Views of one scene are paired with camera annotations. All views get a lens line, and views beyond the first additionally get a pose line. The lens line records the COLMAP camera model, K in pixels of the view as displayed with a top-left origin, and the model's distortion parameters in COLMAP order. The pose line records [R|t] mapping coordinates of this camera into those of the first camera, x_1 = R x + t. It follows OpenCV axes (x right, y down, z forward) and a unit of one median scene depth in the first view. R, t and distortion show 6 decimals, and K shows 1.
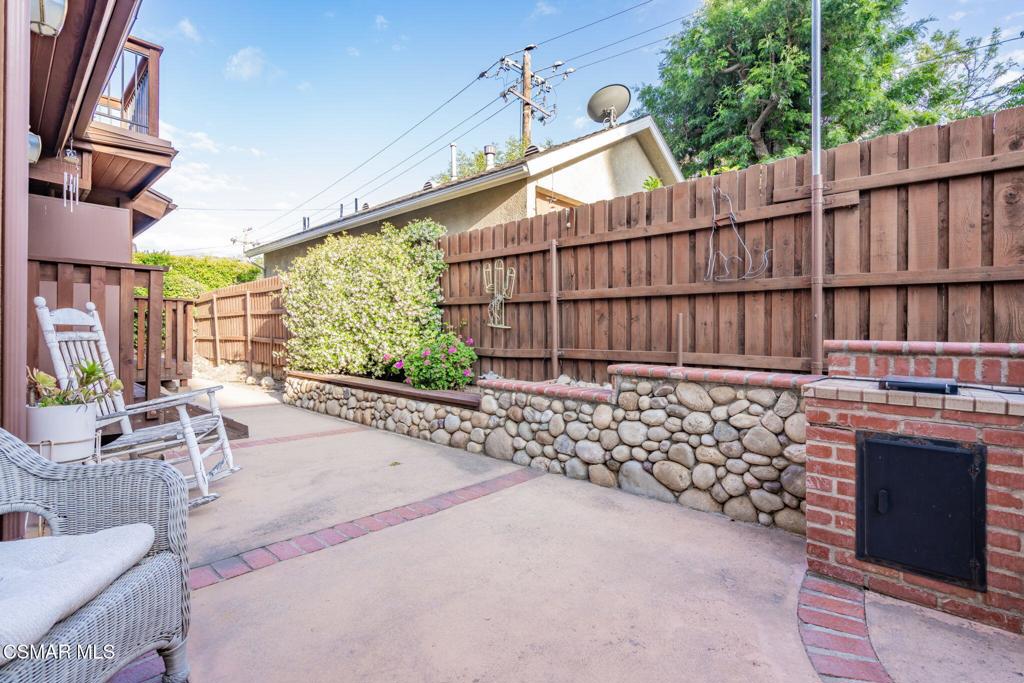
lens RADIAL K [[466.0, 0, 512.5], [0, 466.0, 343.4], [0, 0, 1]] dist [-0.002830, -0.000096]
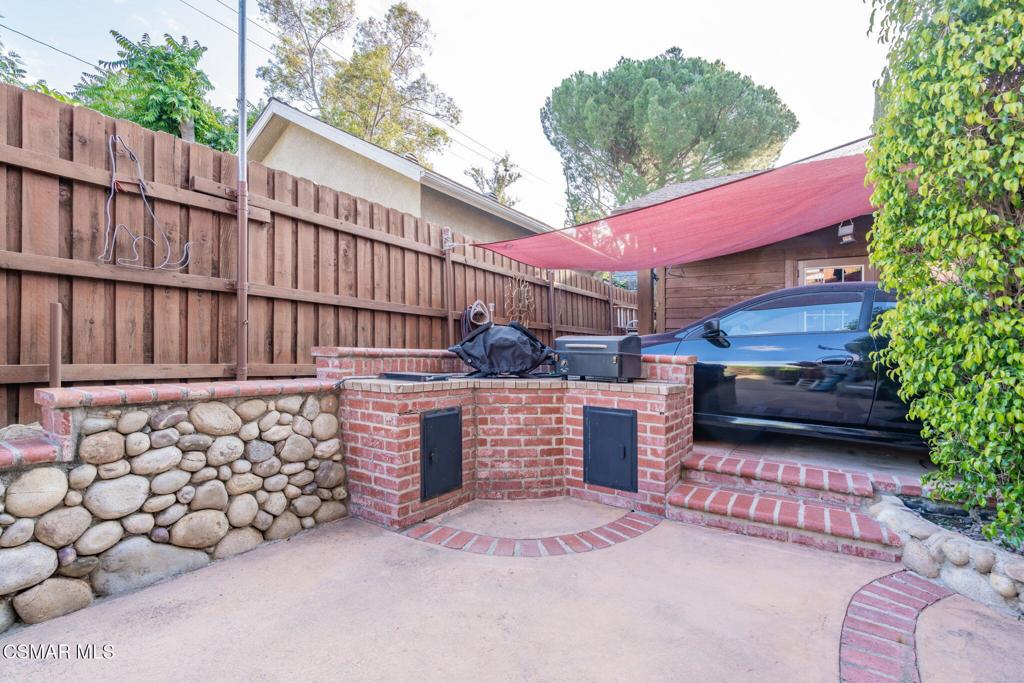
lens RADIAL K [[473.9, 0, 510.7], [0, 473.9, 344.8], [0, 0, 1]] dist [-0.000082, 0.000219]
pose [[-0.152071, -0.004230, 0.988361, -0.480668], [-0.003974, 0.999985, 0.003669, -0.016101], [-0.988362, -0.003369, -0.152085, 0.626988]]
